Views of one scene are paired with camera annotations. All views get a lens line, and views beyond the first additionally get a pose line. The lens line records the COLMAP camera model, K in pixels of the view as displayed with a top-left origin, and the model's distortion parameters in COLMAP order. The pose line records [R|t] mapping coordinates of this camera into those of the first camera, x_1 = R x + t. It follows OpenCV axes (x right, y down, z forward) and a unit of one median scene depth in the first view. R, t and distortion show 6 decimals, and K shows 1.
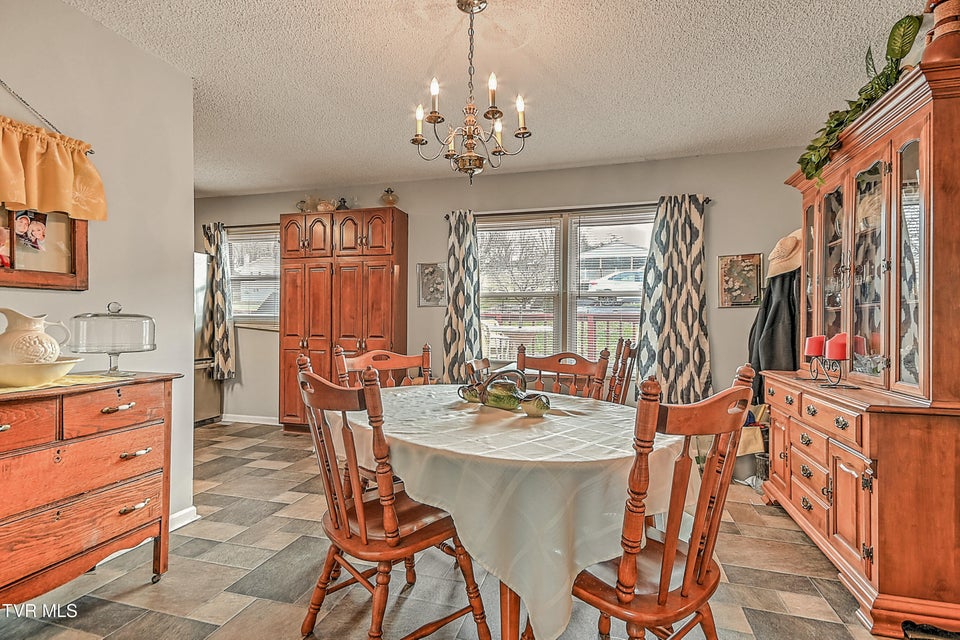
lens RADIAL K [[466.3, 0, 482.6], [0, 466.3, 316.0], [0, 0, 1]] dist [0.041353, 0.000266]
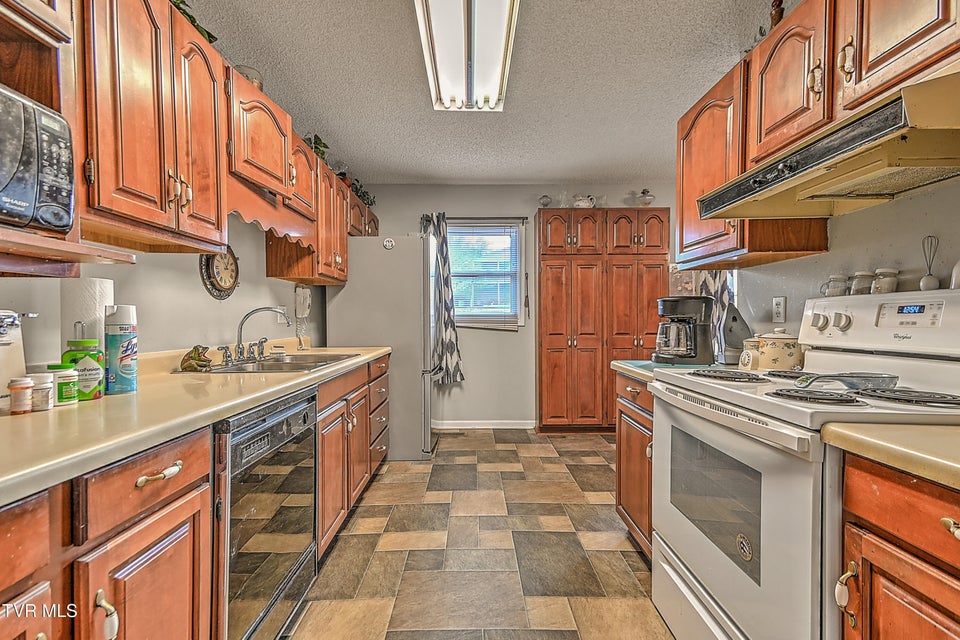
lens RADIAL K [[407.1, 0, 475.5], [0, 407.1, 326.9], [0, 0, 1]] dist [0.000463, 0.000037]
pose [[0.954378, -0.019063, 0.297991, -0.782586], [0.007736, 0.999204, 0.039147, -0.008781], [-0.298500, -0.035056, 0.953766, 0.238336]]
